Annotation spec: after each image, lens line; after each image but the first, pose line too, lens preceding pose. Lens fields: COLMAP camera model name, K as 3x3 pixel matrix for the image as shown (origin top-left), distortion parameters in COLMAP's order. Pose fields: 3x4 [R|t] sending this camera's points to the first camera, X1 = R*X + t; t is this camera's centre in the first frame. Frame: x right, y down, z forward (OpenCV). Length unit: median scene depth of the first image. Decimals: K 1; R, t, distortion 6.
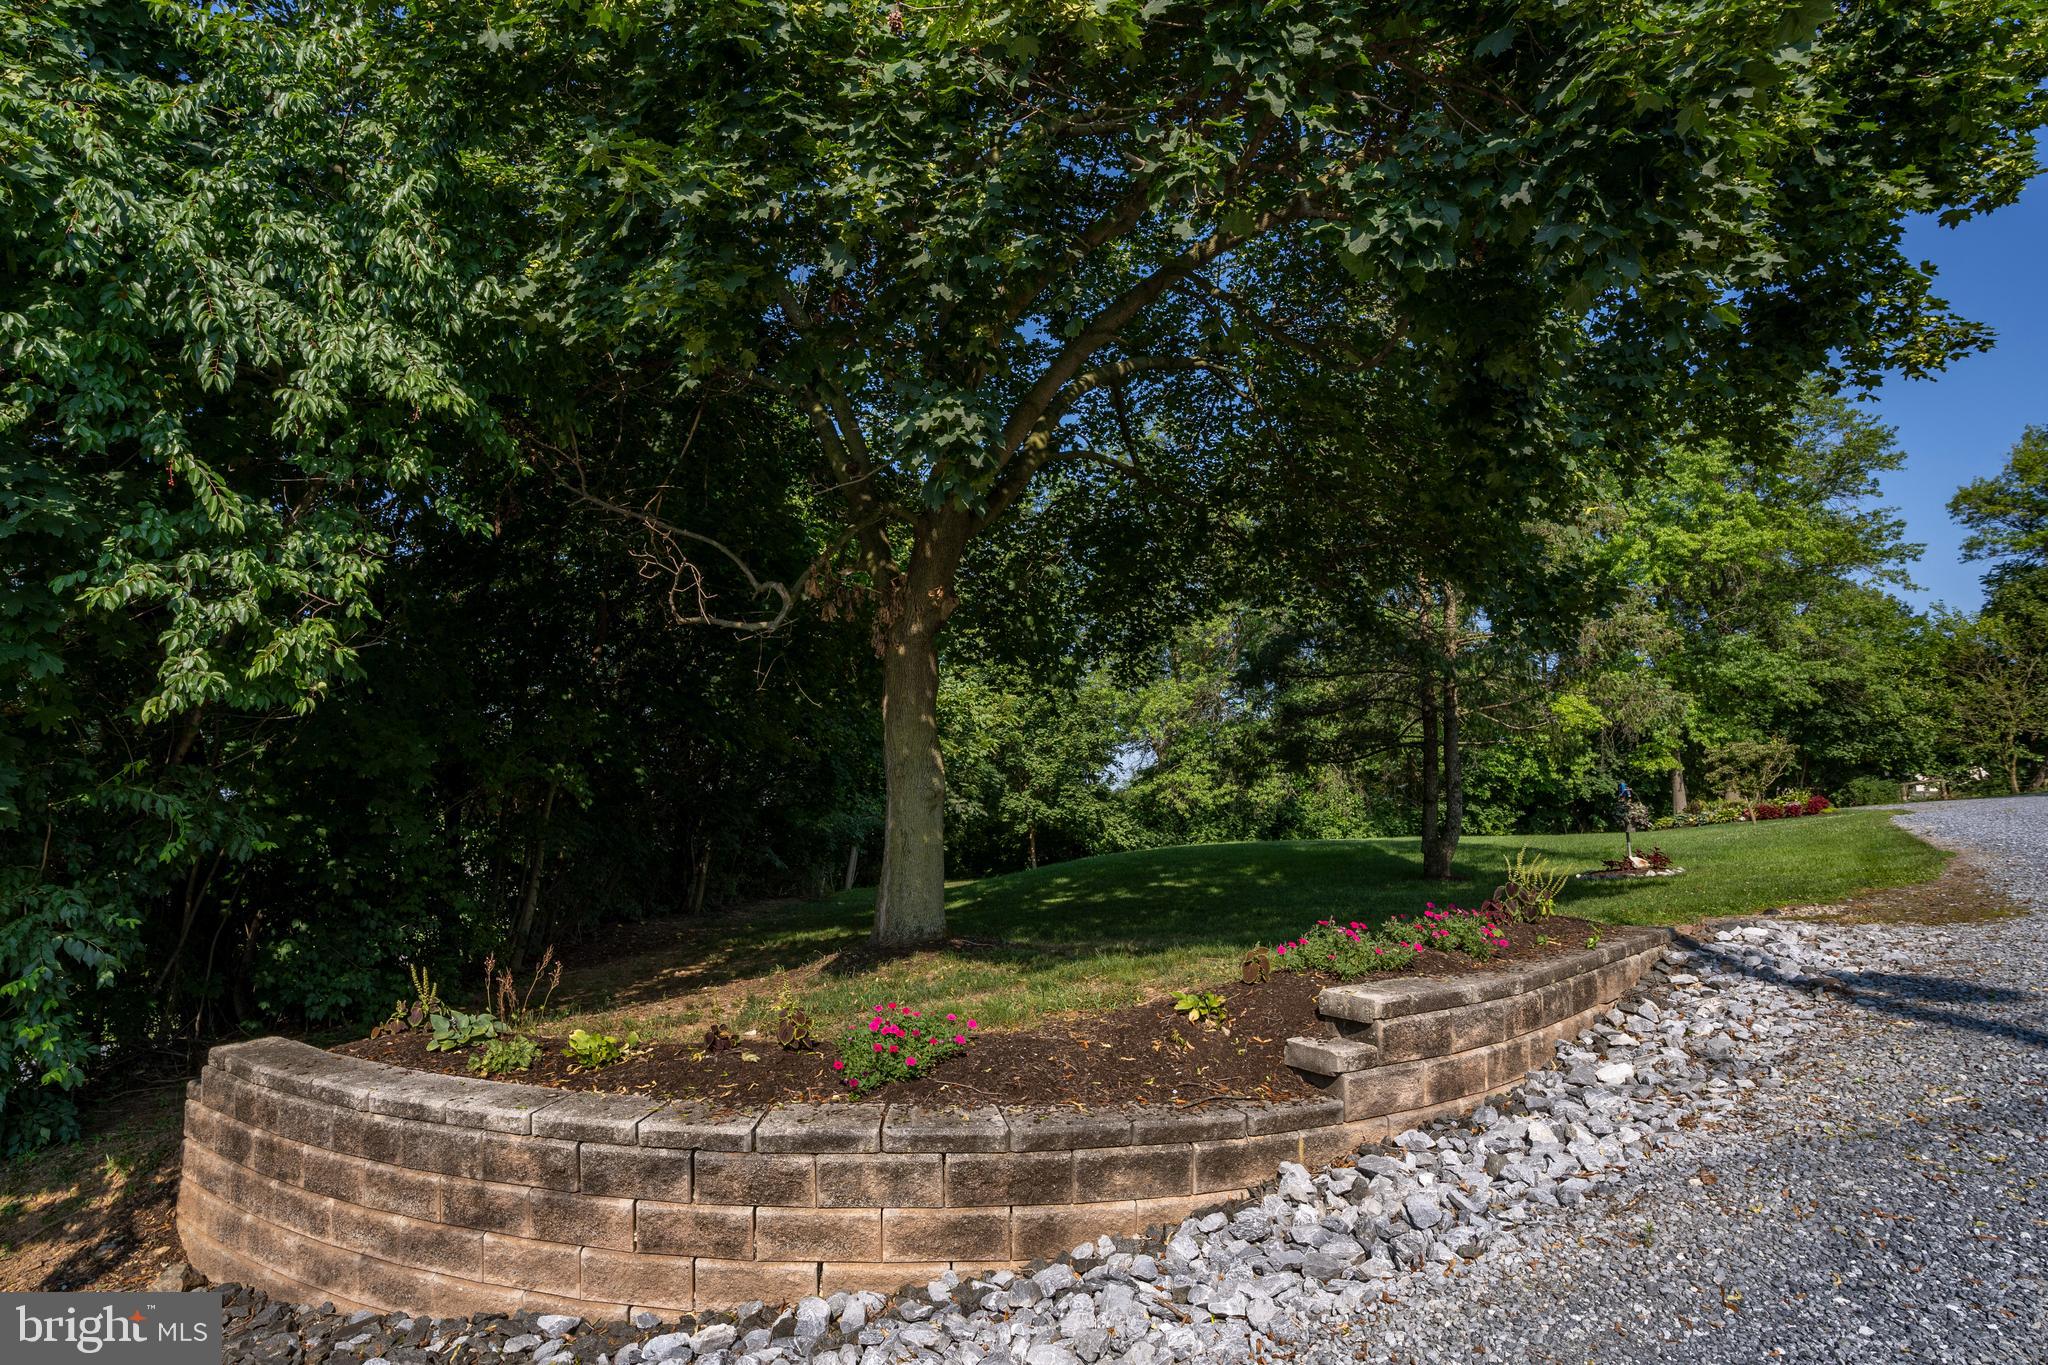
lens RADIAL K [[1074.0, 0, 988.1], [0, 1074.0, 681.4], [0, 0, 1]] dist [-0.046198, 0.031126]
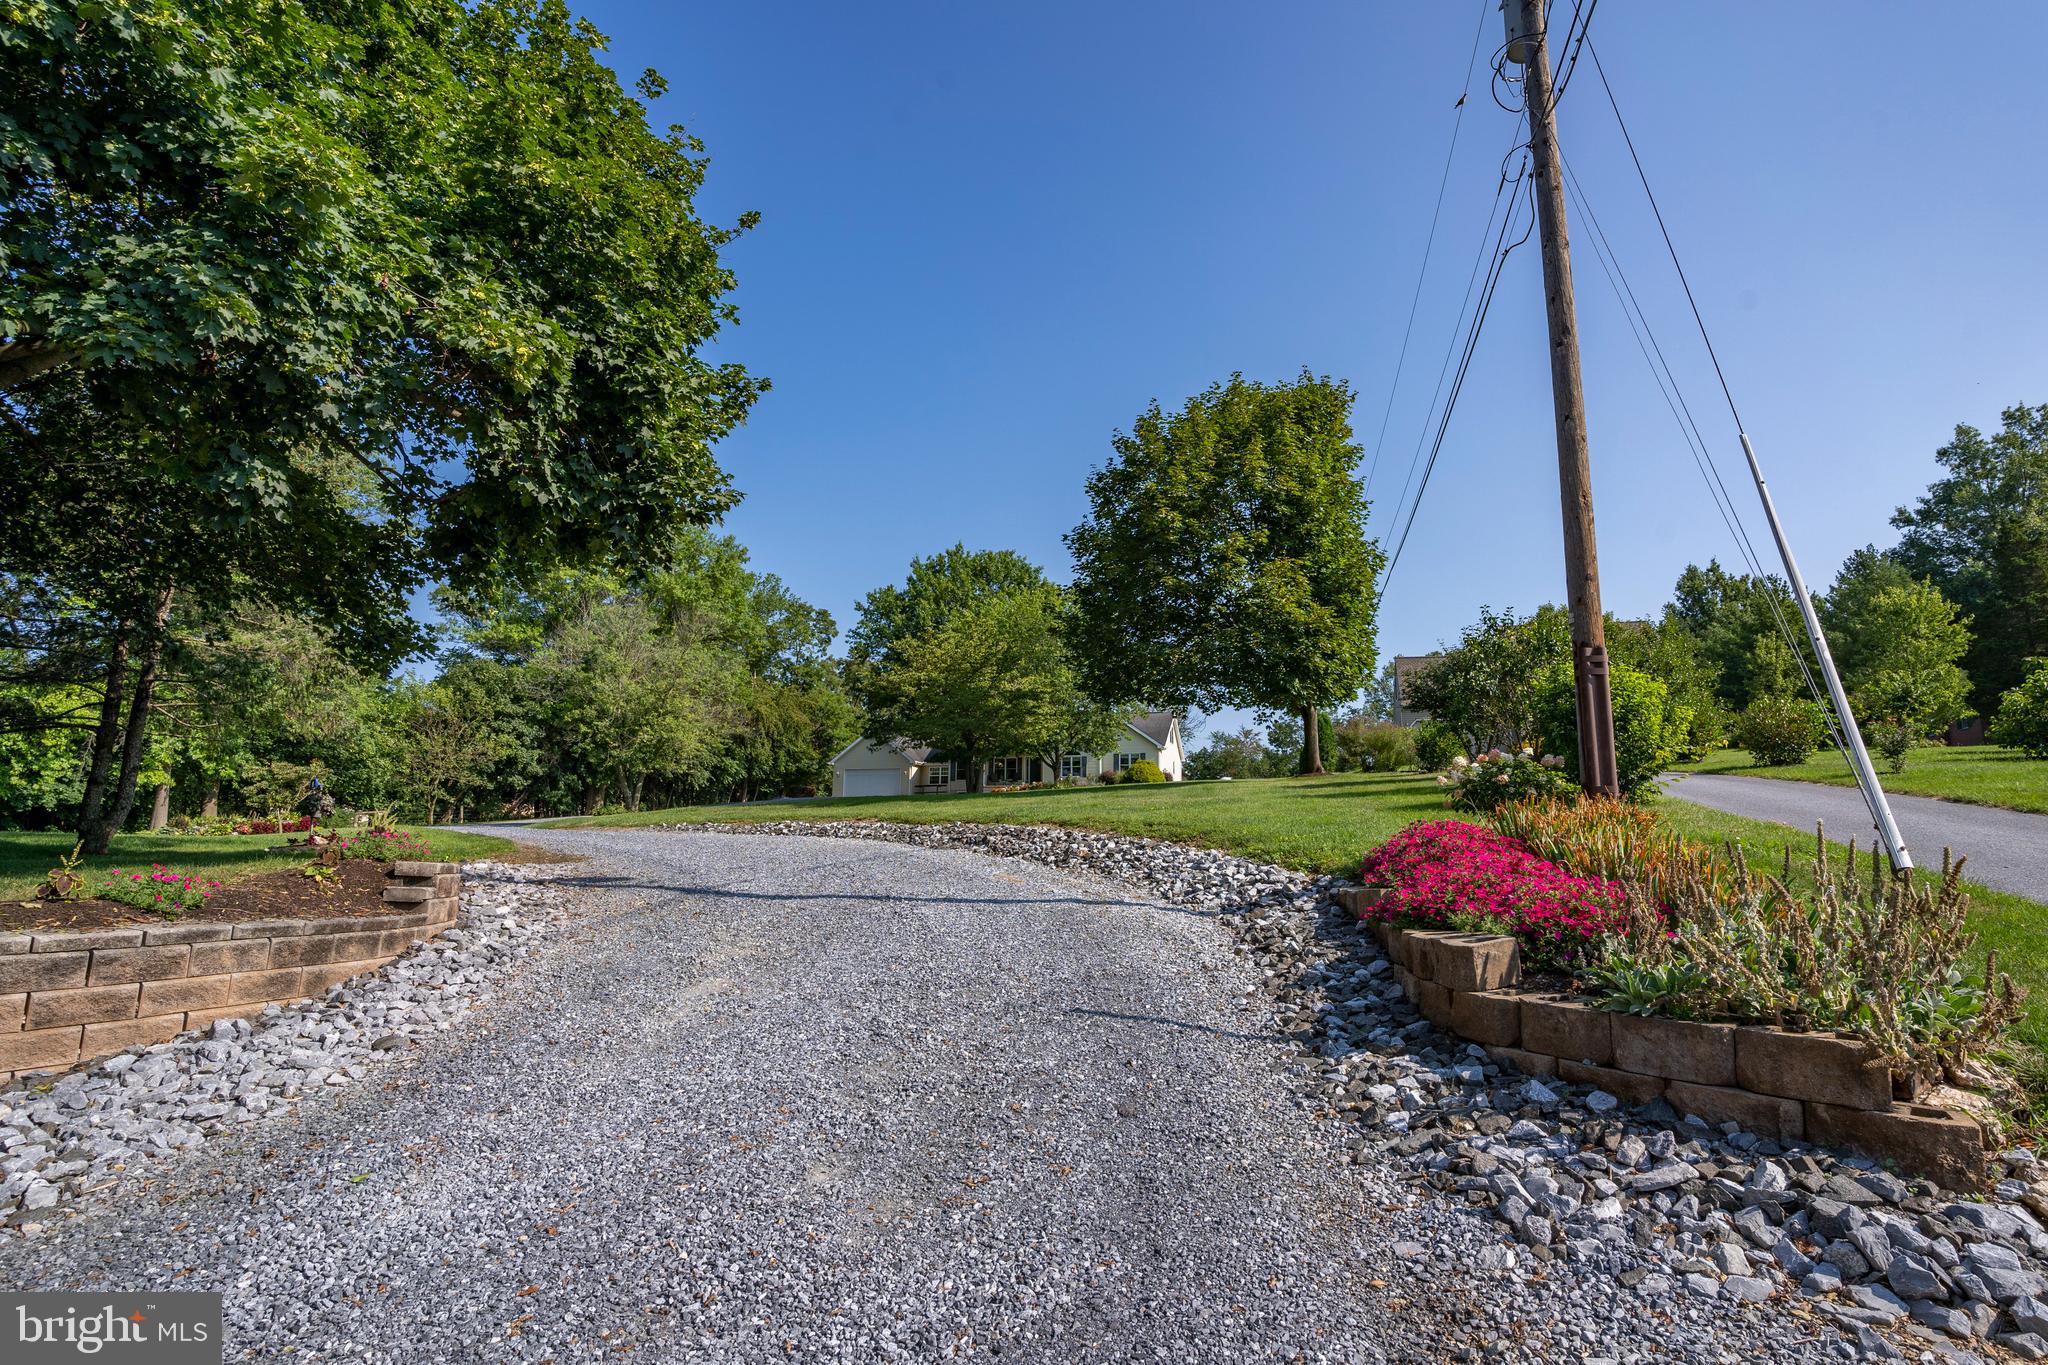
lens RADIAL K [[1004.7, 0, 1020.3], [0, 1004.7, 682.8], [0, 0, 1]] dist [-0.085839, 0.036578]
pose [[0.257566, 0.177154, 0.949882, -1.246494], [-0.146445, 0.978851, -0.142847, 0.093356], [-0.955099, -0.102313, 0.278062, -0.507309]]
